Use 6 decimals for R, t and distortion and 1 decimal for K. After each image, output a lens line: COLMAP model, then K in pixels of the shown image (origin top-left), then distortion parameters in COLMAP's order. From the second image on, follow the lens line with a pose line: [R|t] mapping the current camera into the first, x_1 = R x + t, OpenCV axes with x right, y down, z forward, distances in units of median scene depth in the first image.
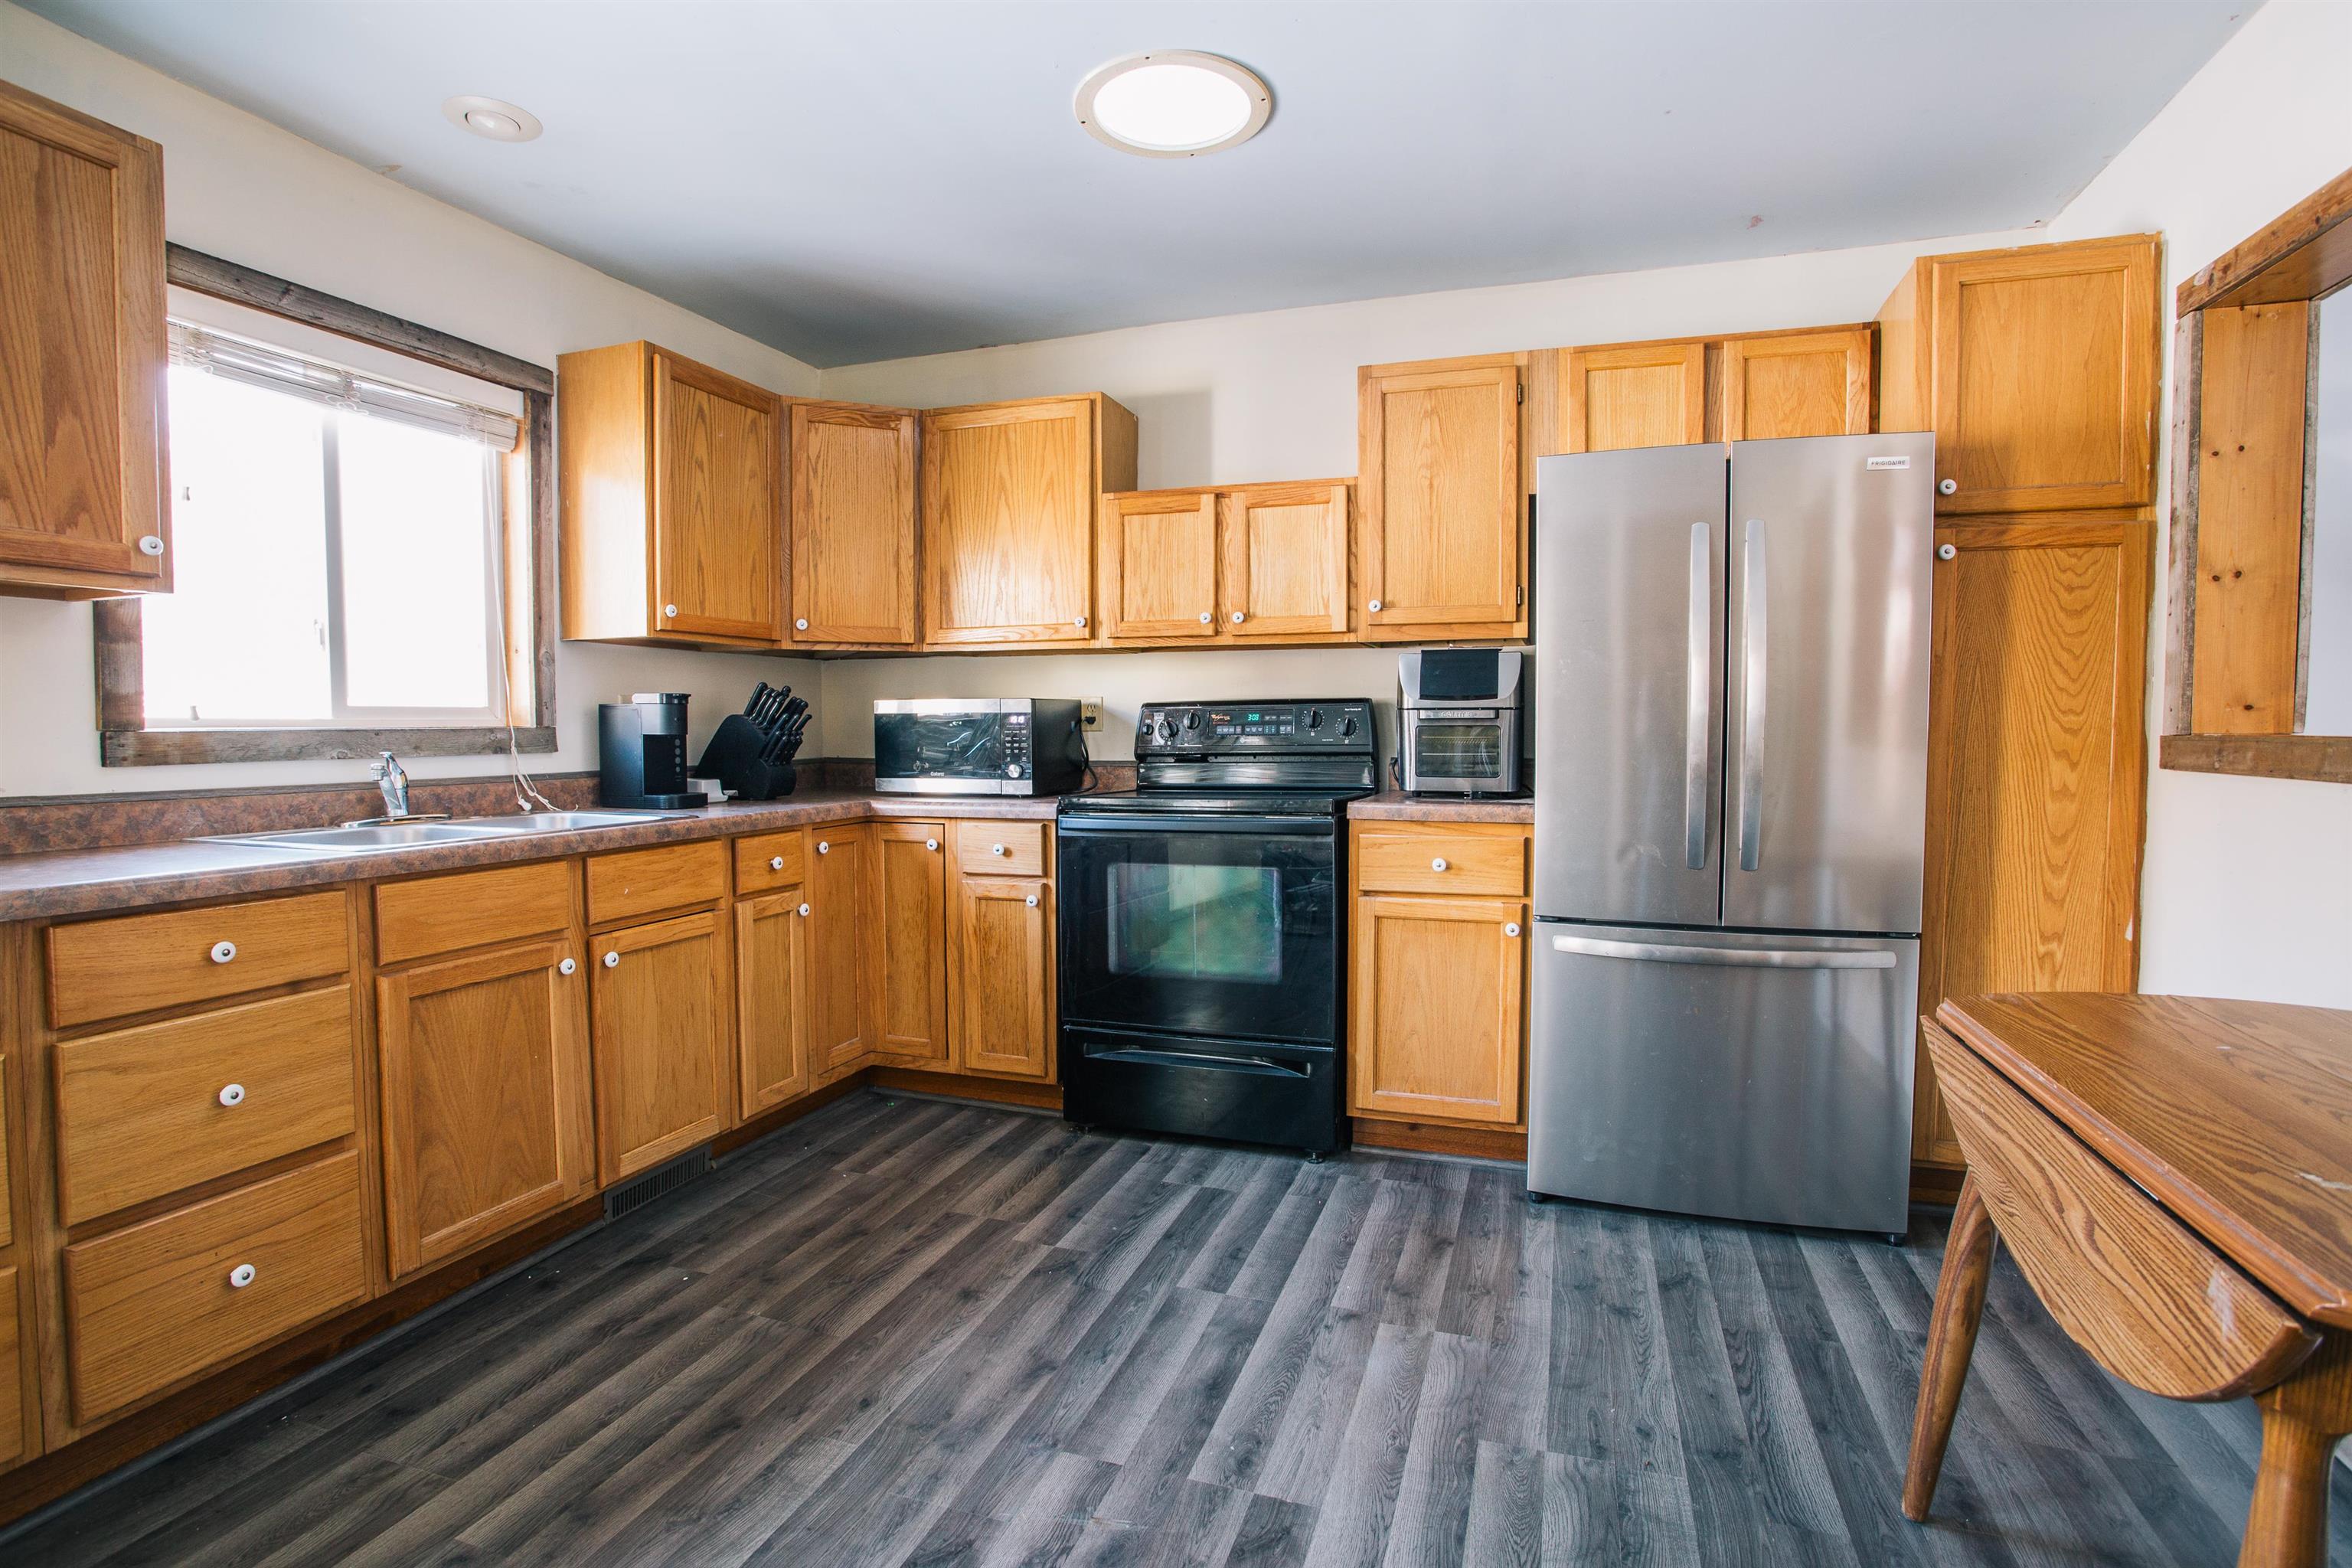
lens RADIAL K [[1149.0, 0, 1190.8], [0, 1149.0, 770.3], [0, 0, 1]] dist [-0.084048, 0.036052]
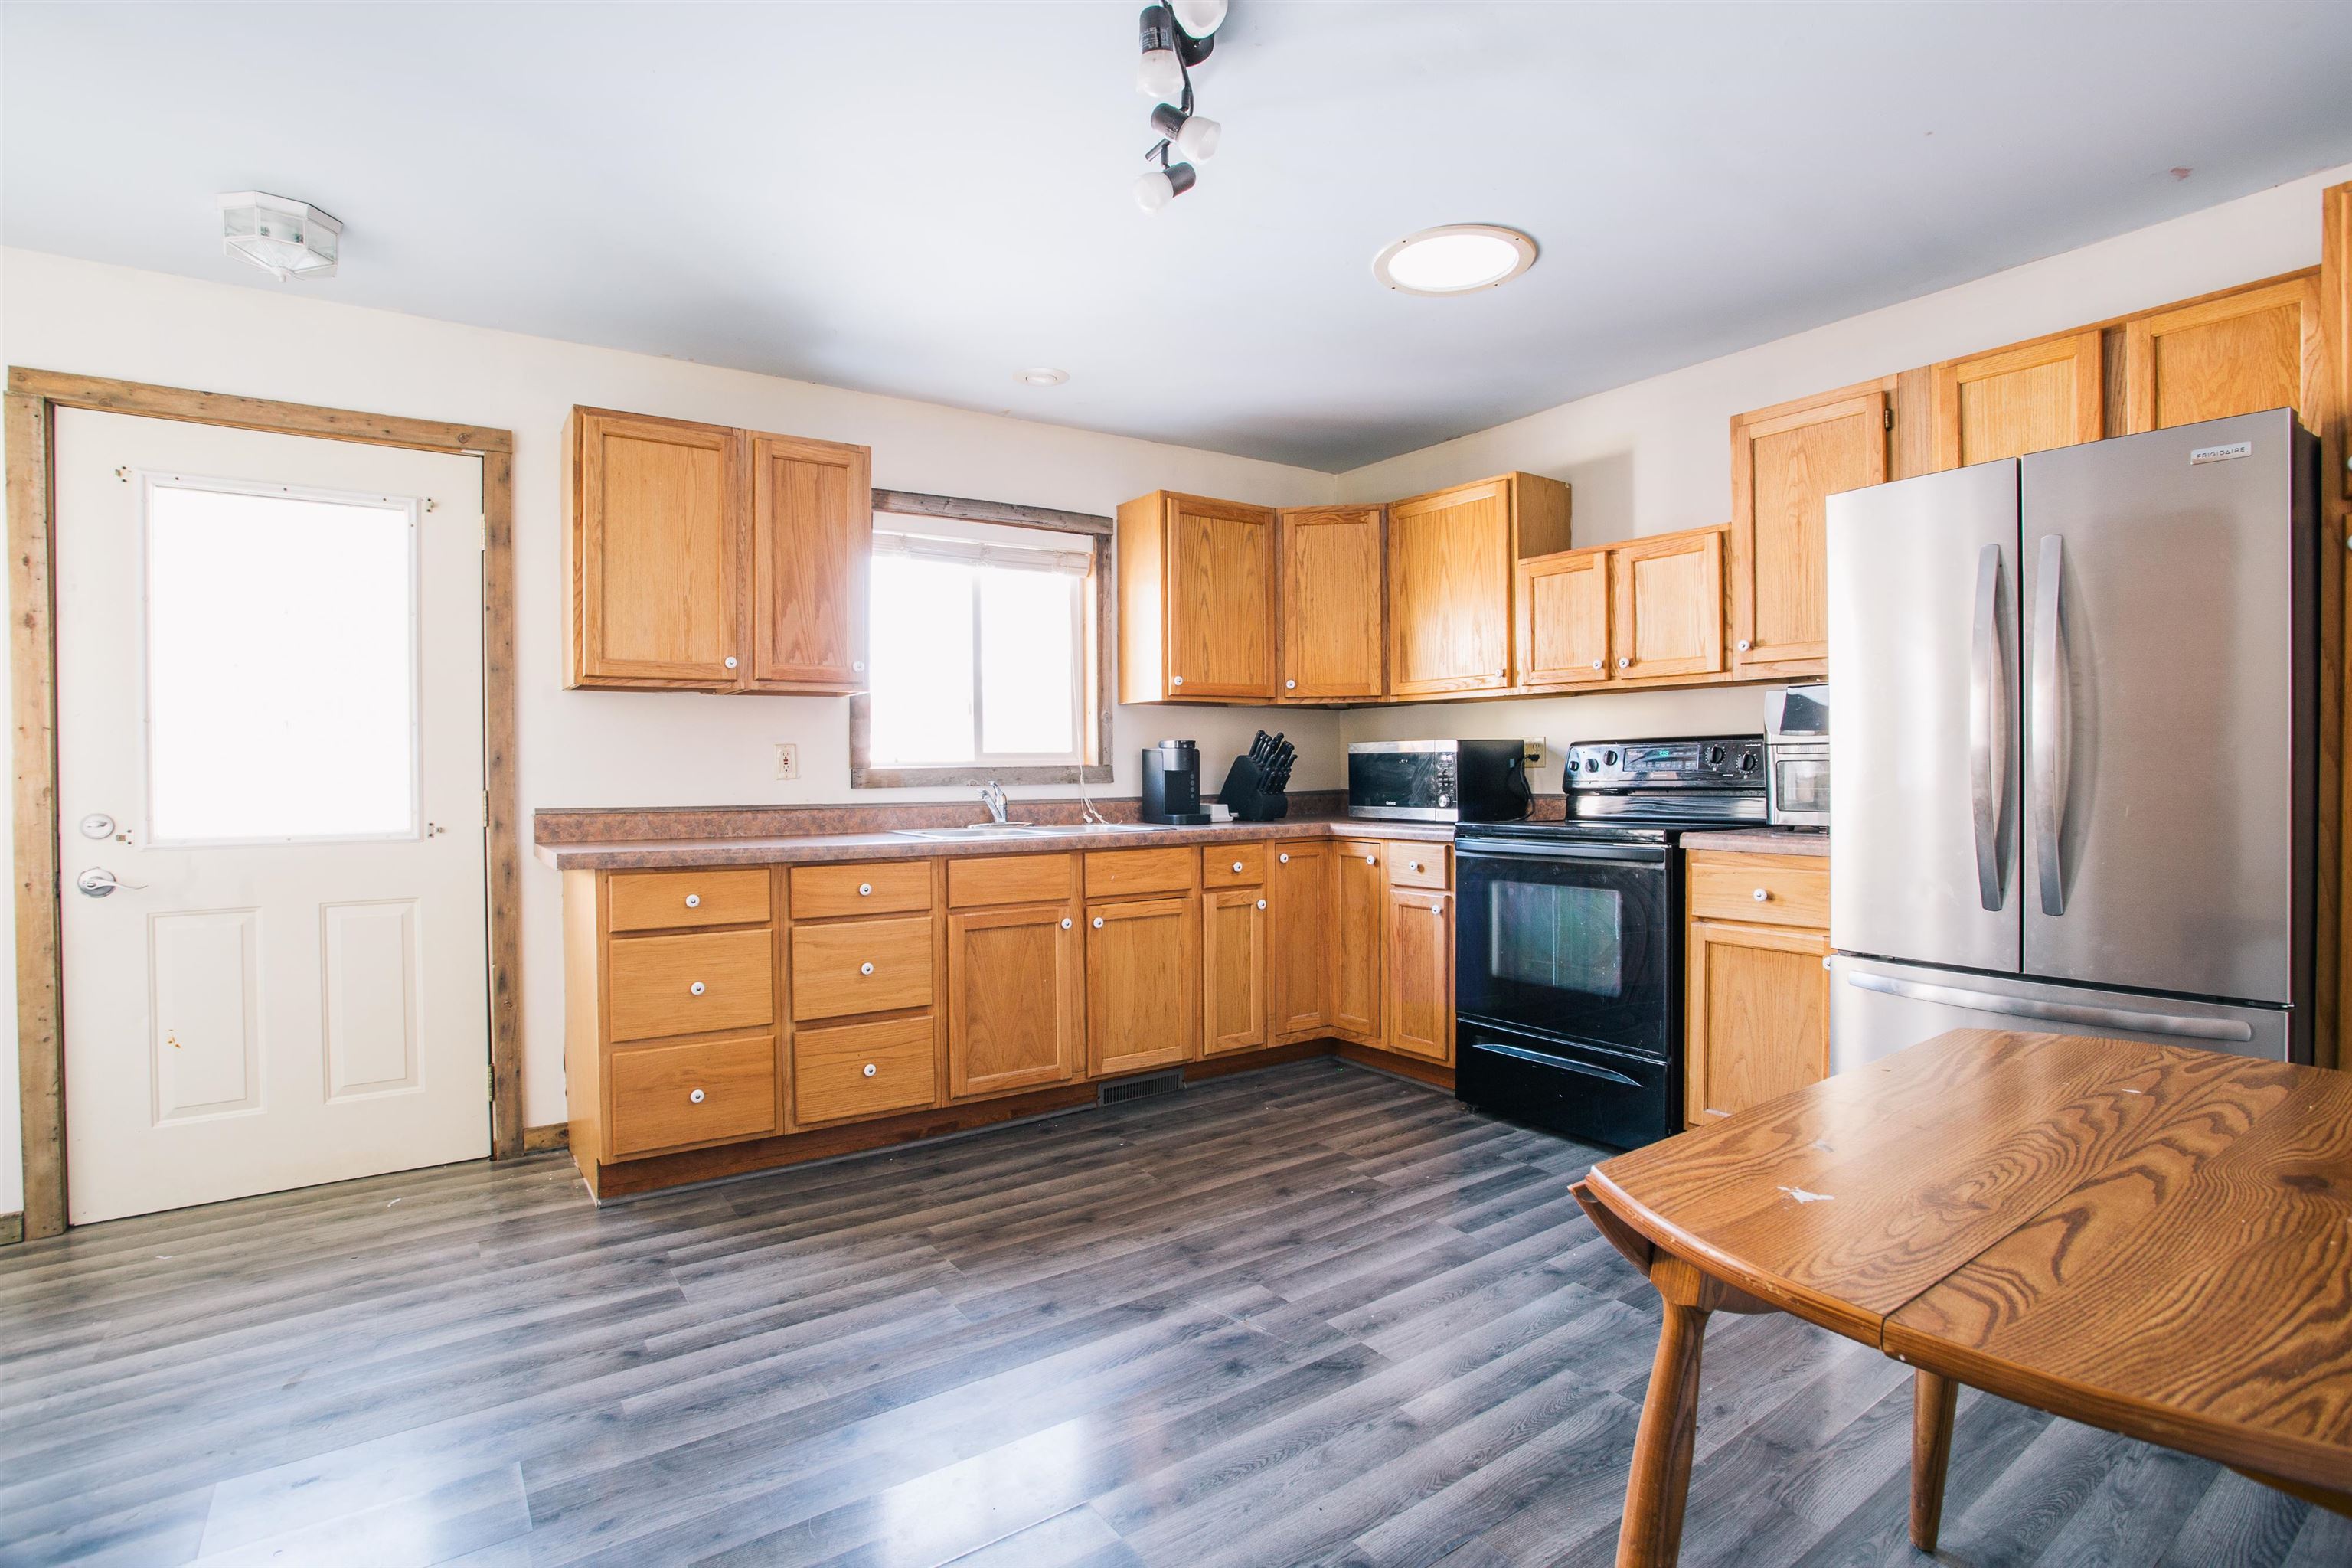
lens RADIAL K [[1149.0, 0, 1190.8], [0, 1149.0, 770.3], [0, 0, 1]] dist [-0.084048, 0.036052]
pose [[0.806319, -0.002431, -0.591476, 0.392722], [-0.016651, 0.999502, -0.026807, 0.005379], [0.591246, 0.031463, 0.805877, -0.123717]]
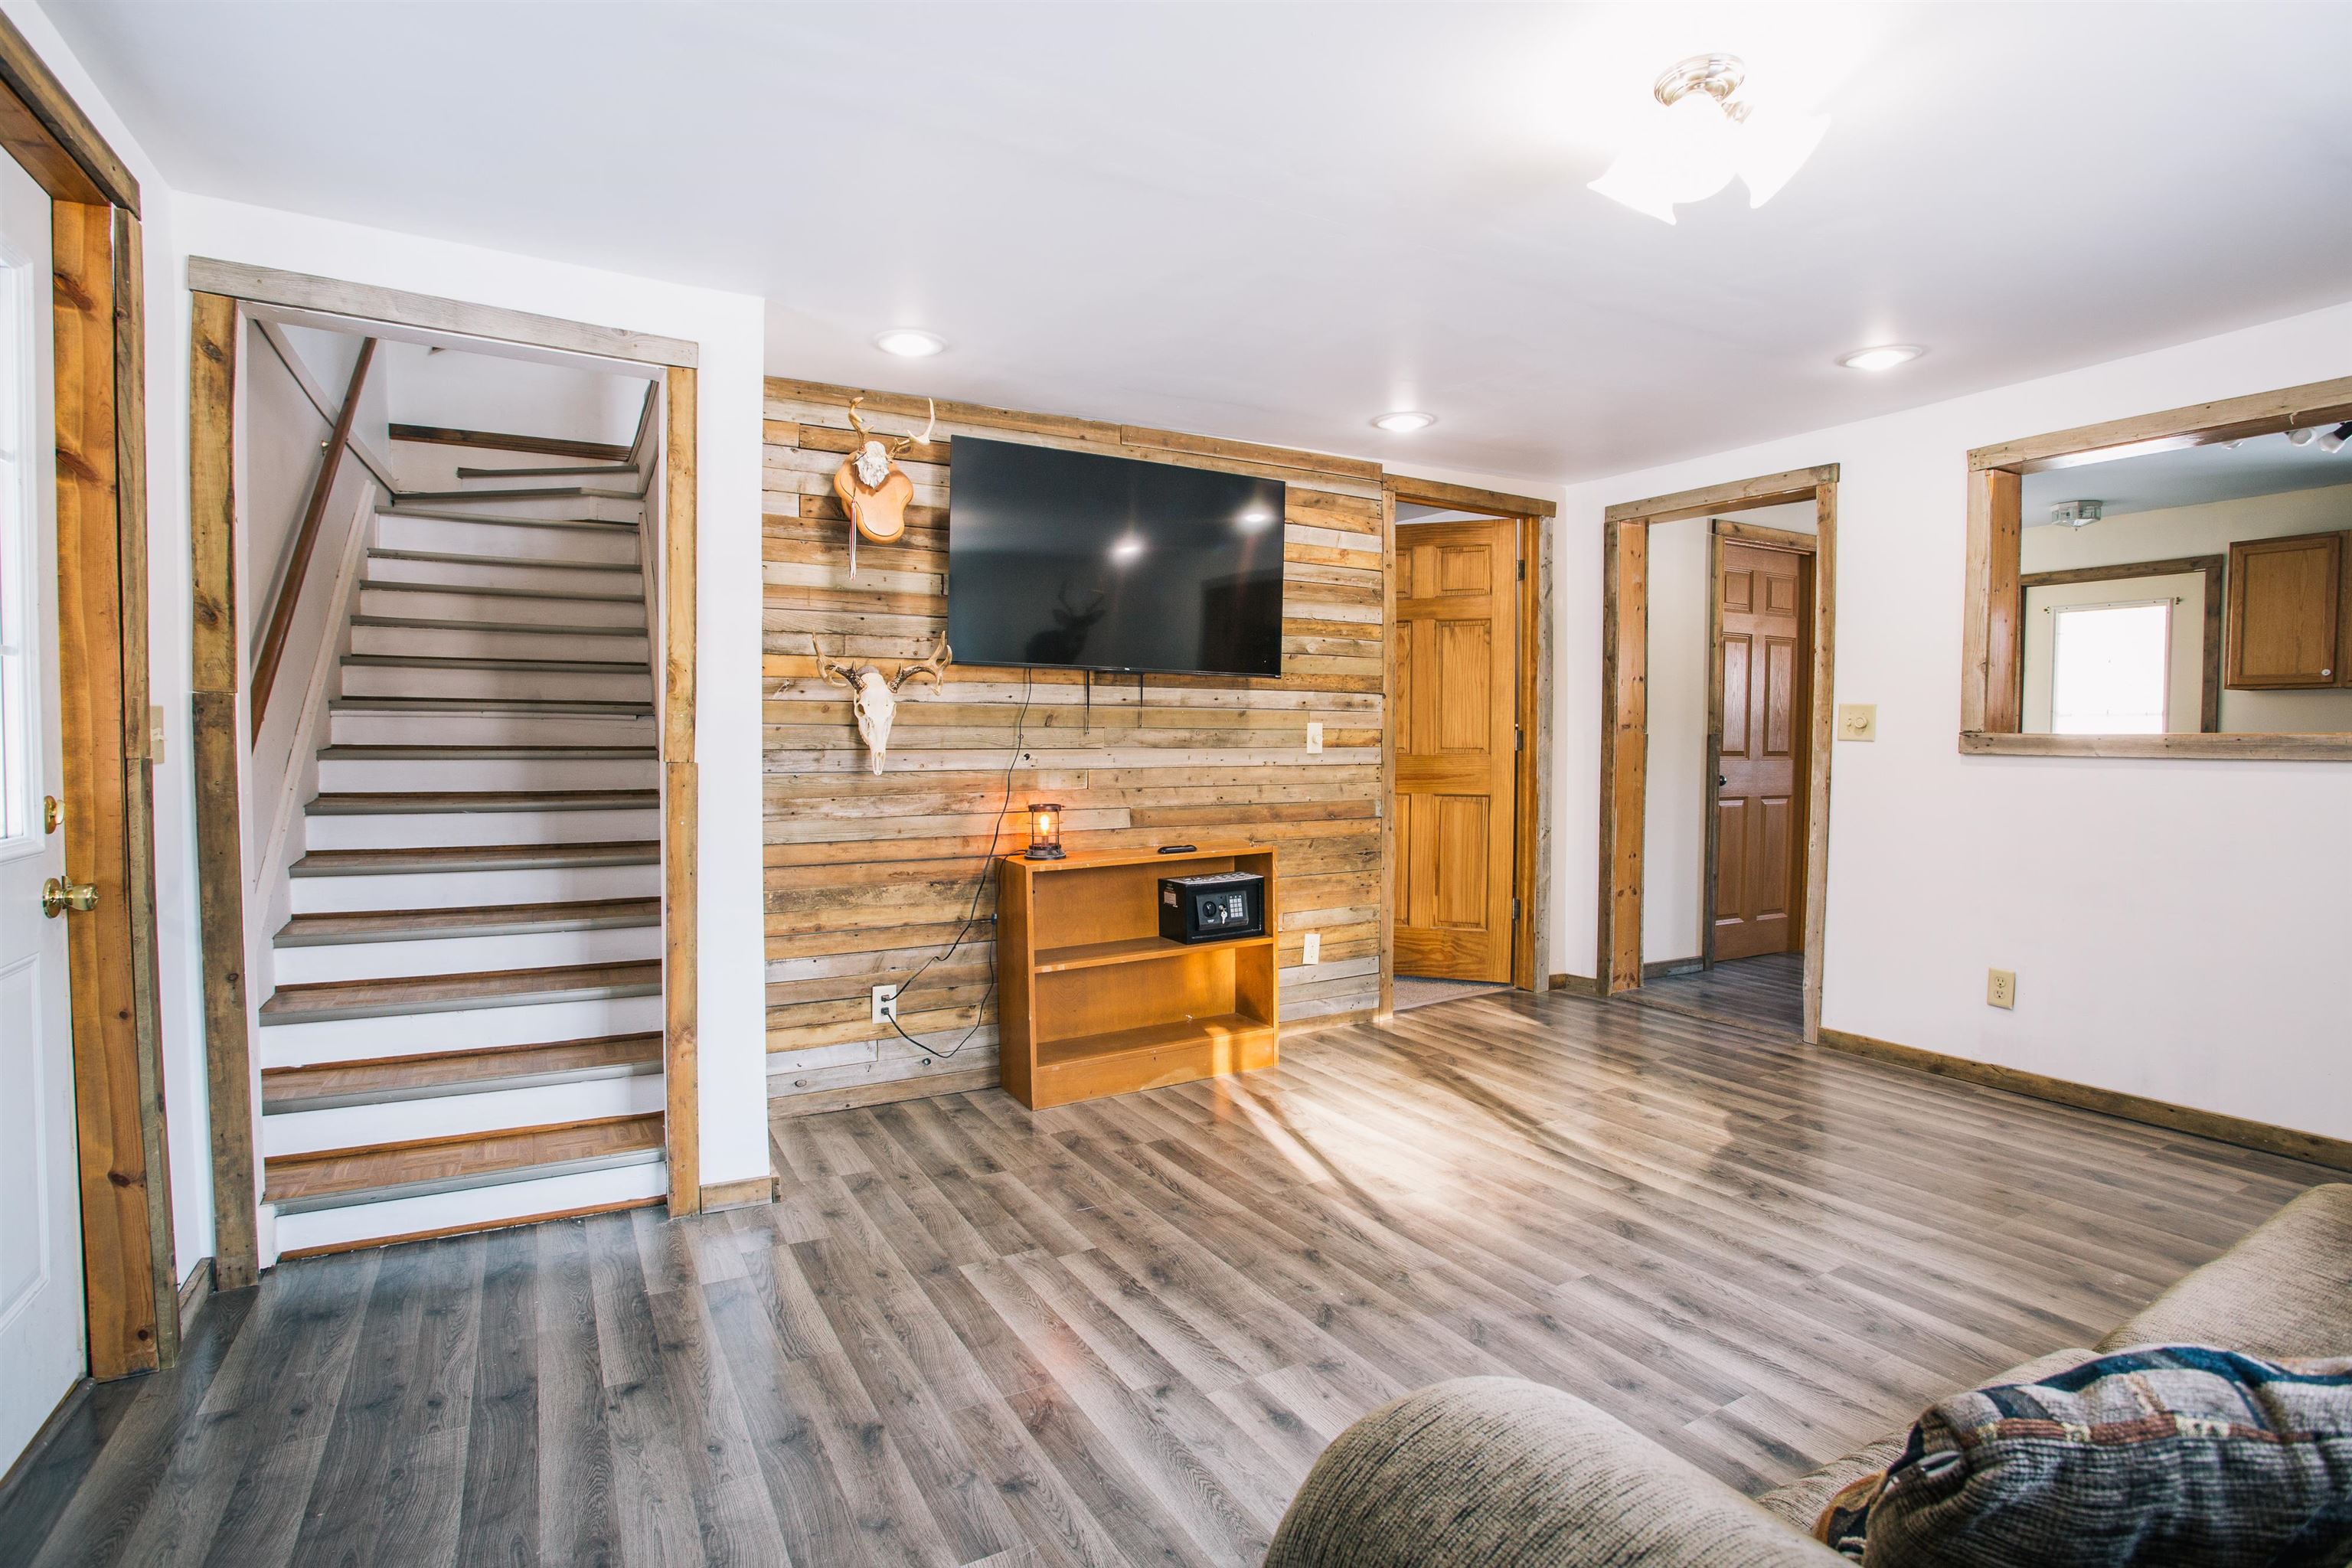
lens RADIAL K [[1164.5, 0, 1187.4], [0, 1164.5, 768.3], [0, 0, 1]] dist [-0.083810, 0.034704]
pose [[-0.673914, 0.017805, -0.738595, 2.058009], [-0.038346, 0.997519, 0.059035, 0.001337], [0.737814, 0.068107, -0.671560, 0.357197]]
